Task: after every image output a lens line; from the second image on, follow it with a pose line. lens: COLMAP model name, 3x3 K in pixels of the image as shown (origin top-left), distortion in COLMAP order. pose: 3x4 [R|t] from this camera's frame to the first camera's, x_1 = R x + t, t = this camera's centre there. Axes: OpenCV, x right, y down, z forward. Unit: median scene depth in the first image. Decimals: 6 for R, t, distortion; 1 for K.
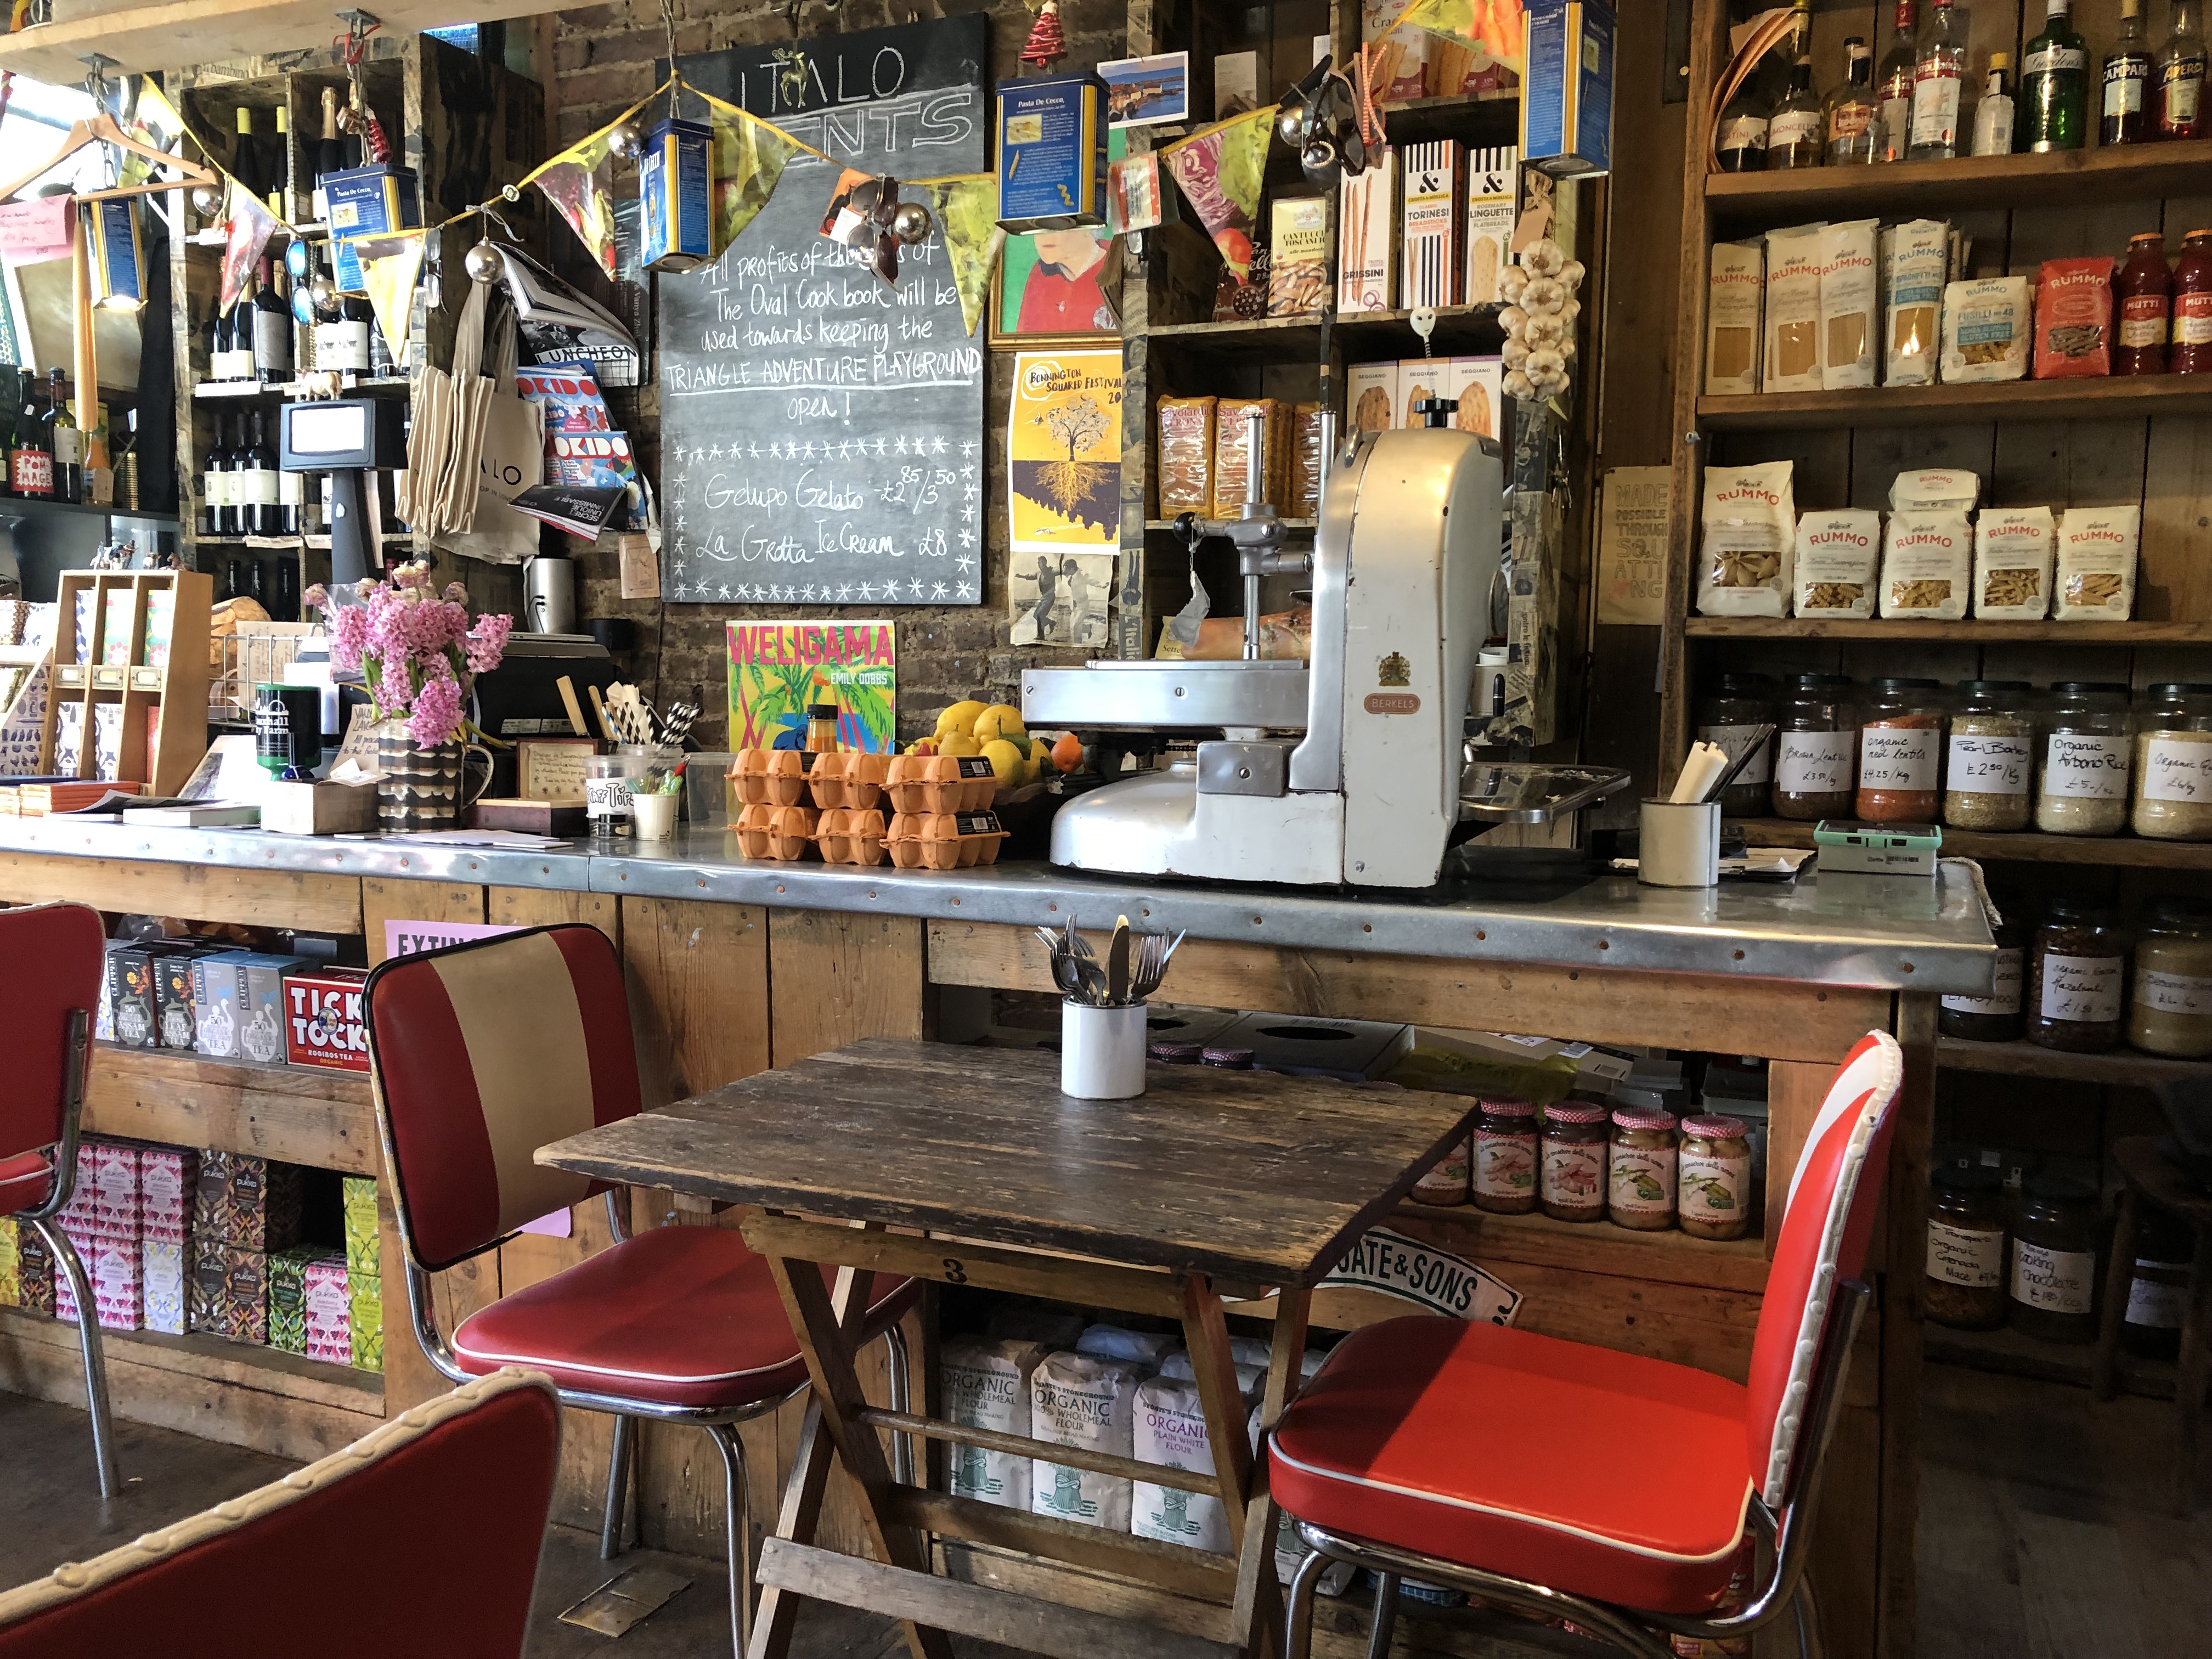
lens RADIAL K [[1828.3, 0, 1106.5], [0, 1828.3, 826.1], [0, 0, 1]] dist [0.000733, -0.022152]
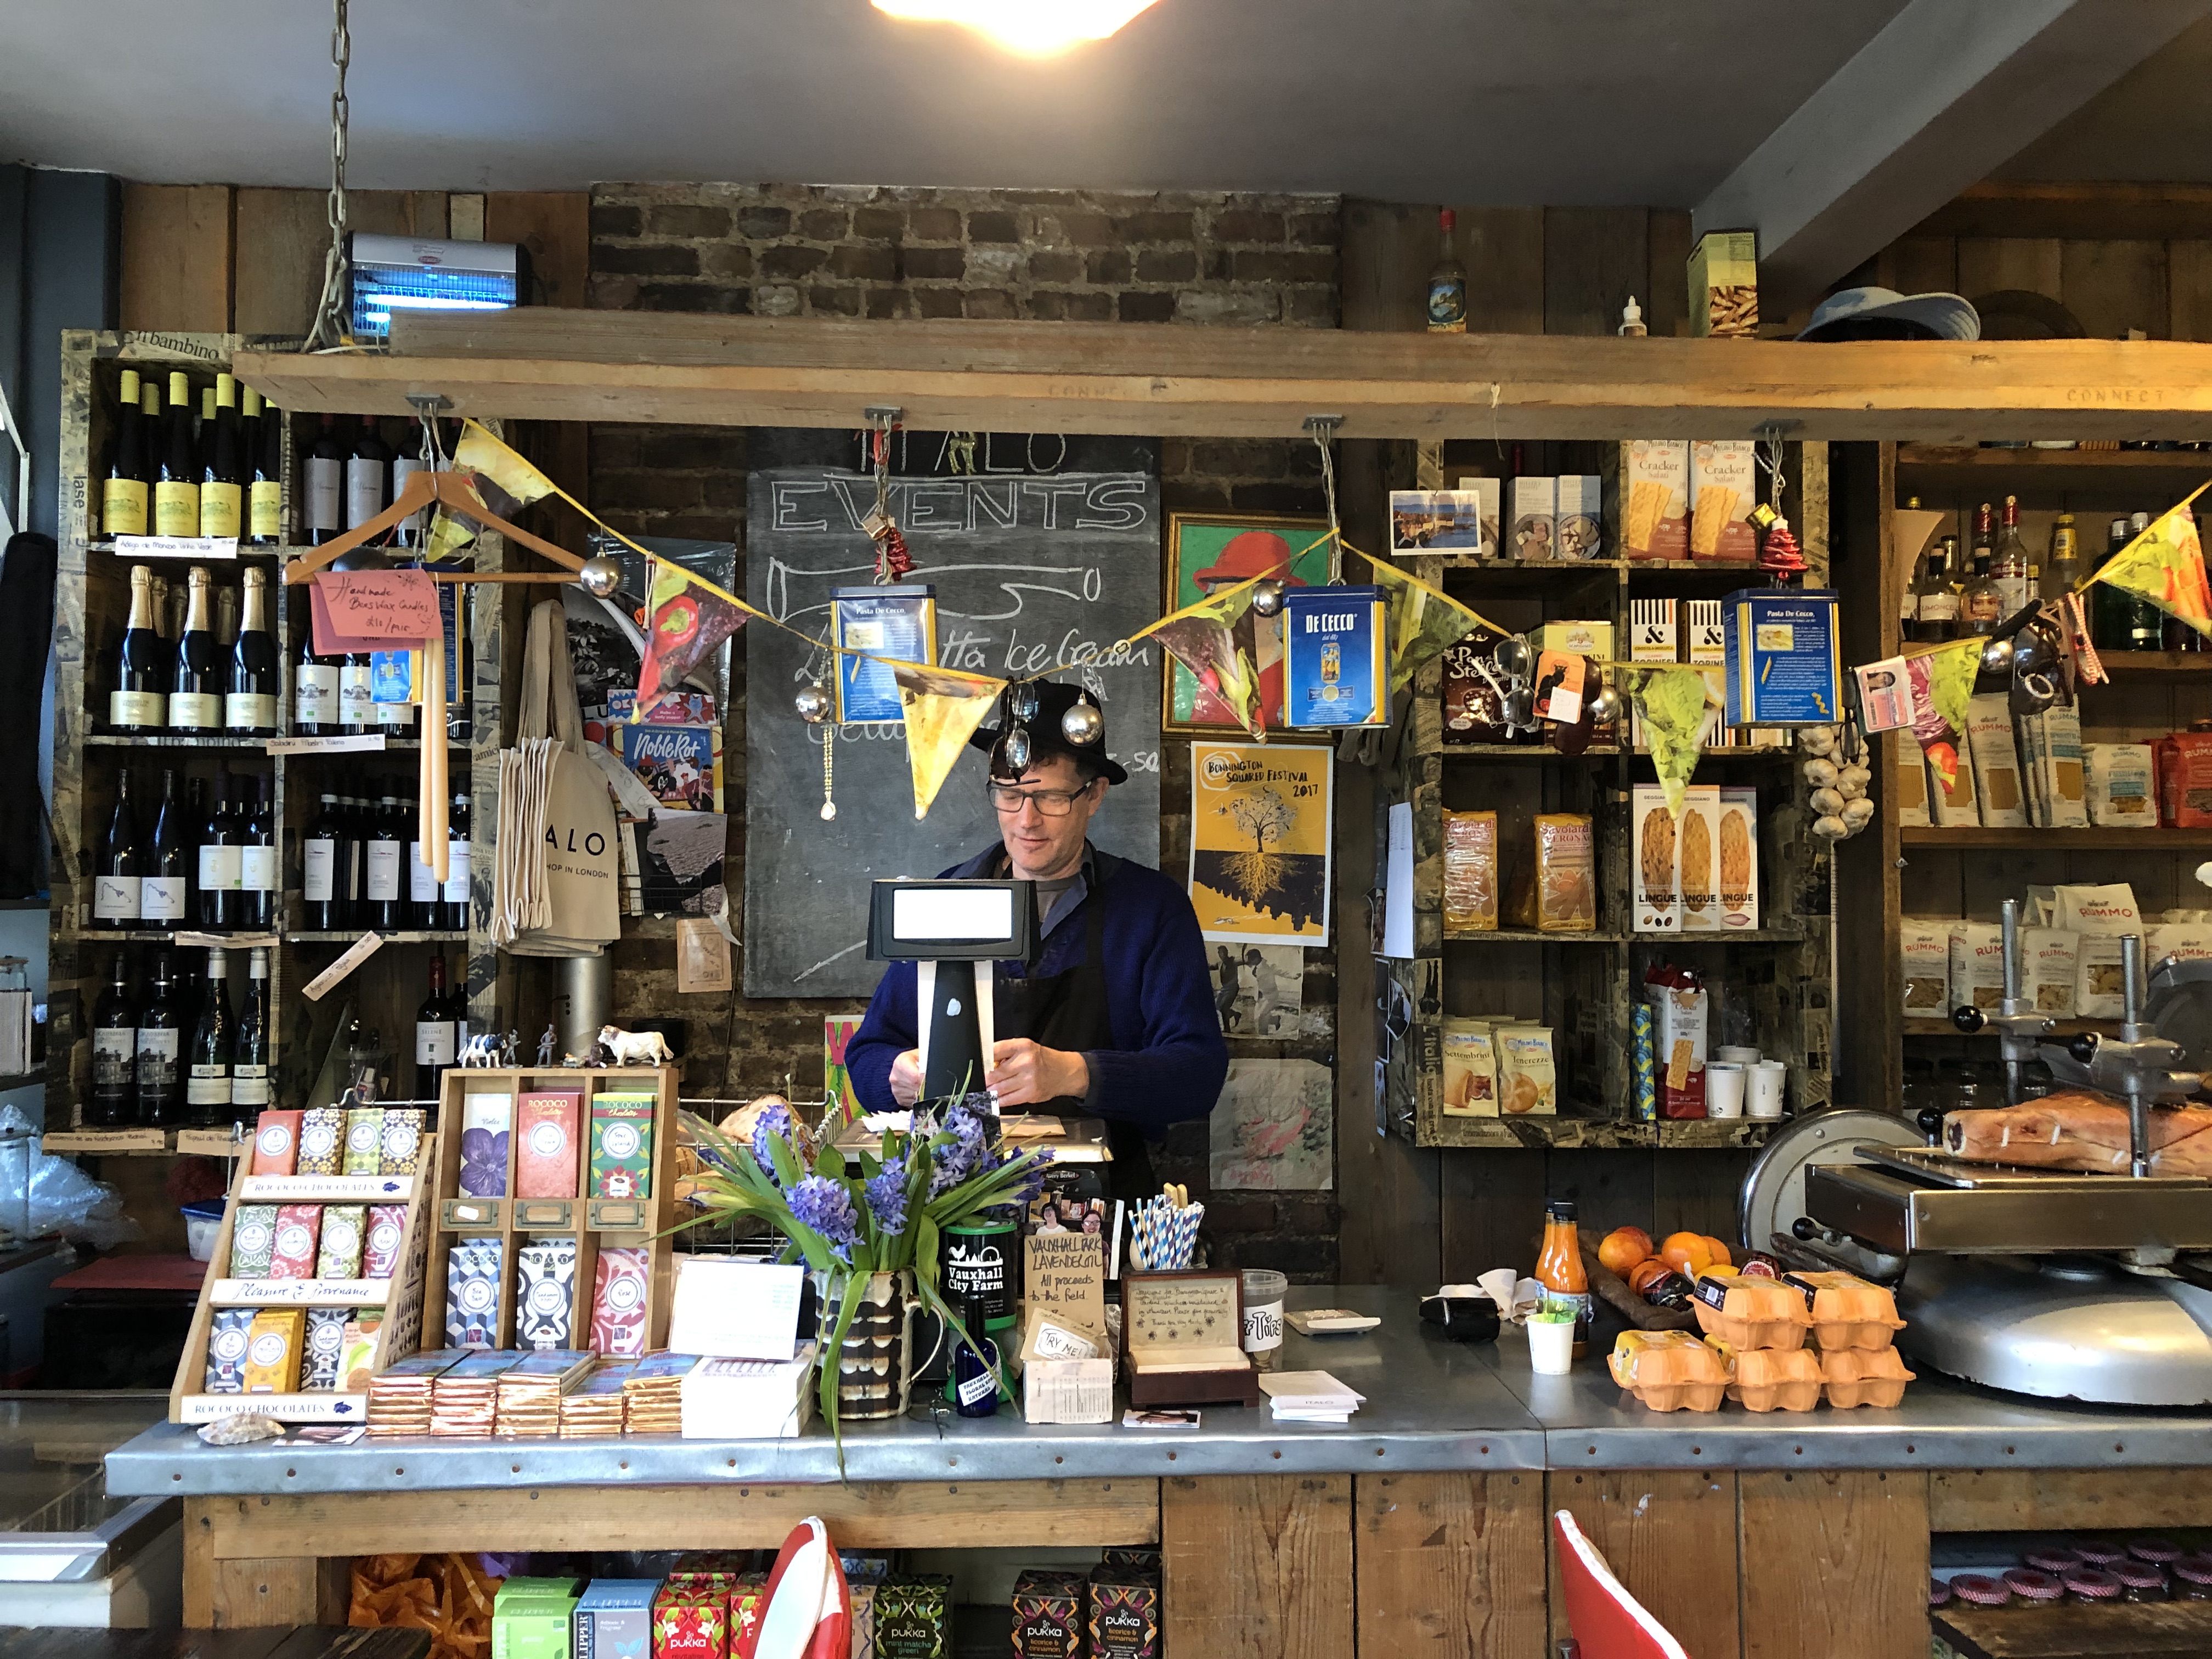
lens RADIAL K [[1828.3, 0, 1103.3], [0, 1828.3, 831.4], [0, 0, 1]] dist [0.000733, -0.022152]
pose [[0.882380, -0.005875, 0.470502, -0.555644], [0.058183, 0.993611, -0.096710, -0.118761], [-0.466927, 0.112710, 0.877084, 0.165979]]
